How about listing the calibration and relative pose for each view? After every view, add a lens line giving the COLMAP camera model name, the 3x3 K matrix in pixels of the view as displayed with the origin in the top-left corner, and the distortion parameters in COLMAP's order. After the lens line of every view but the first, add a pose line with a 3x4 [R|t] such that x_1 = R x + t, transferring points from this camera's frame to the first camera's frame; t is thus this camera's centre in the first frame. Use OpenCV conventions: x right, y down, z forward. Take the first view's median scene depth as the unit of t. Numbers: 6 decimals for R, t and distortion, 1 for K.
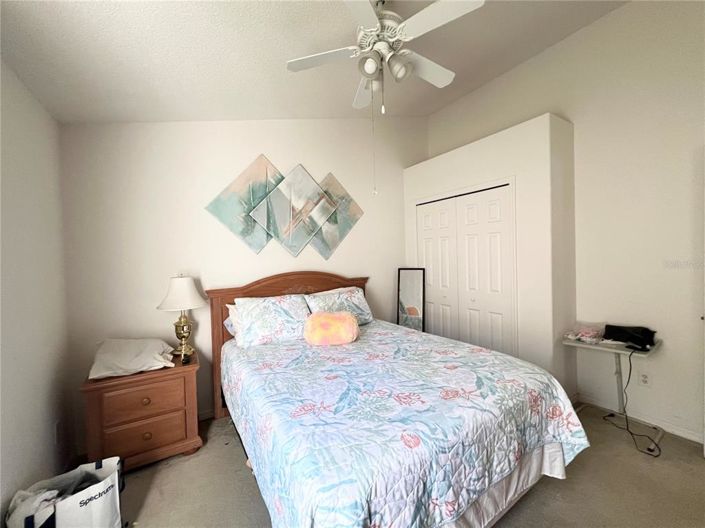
lens RADIAL K [[281.9, 0, 352.5], [0, 281.9, 264.0], [0, 0, 1]] dist [-0.000114, 0.000002]
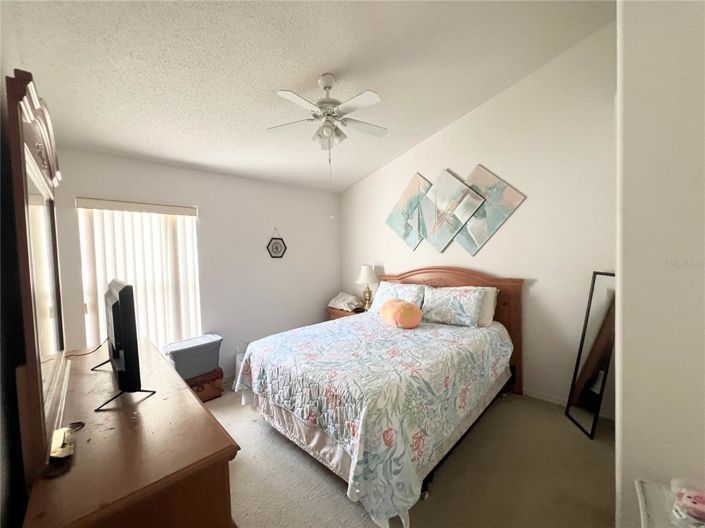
lens RADIAL K [[277.5, 0, 352.5], [0, 277.5, 264.0], [0, 0, 1]] dist [-0.000154, -0.000006]
pose [[0.230384, 0.054995, -0.971544, 0.786643], [-0.004200, 0.998449, 0.055523, -0.042169], [0.973091, -0.008711, 0.230258, 0.390525]]
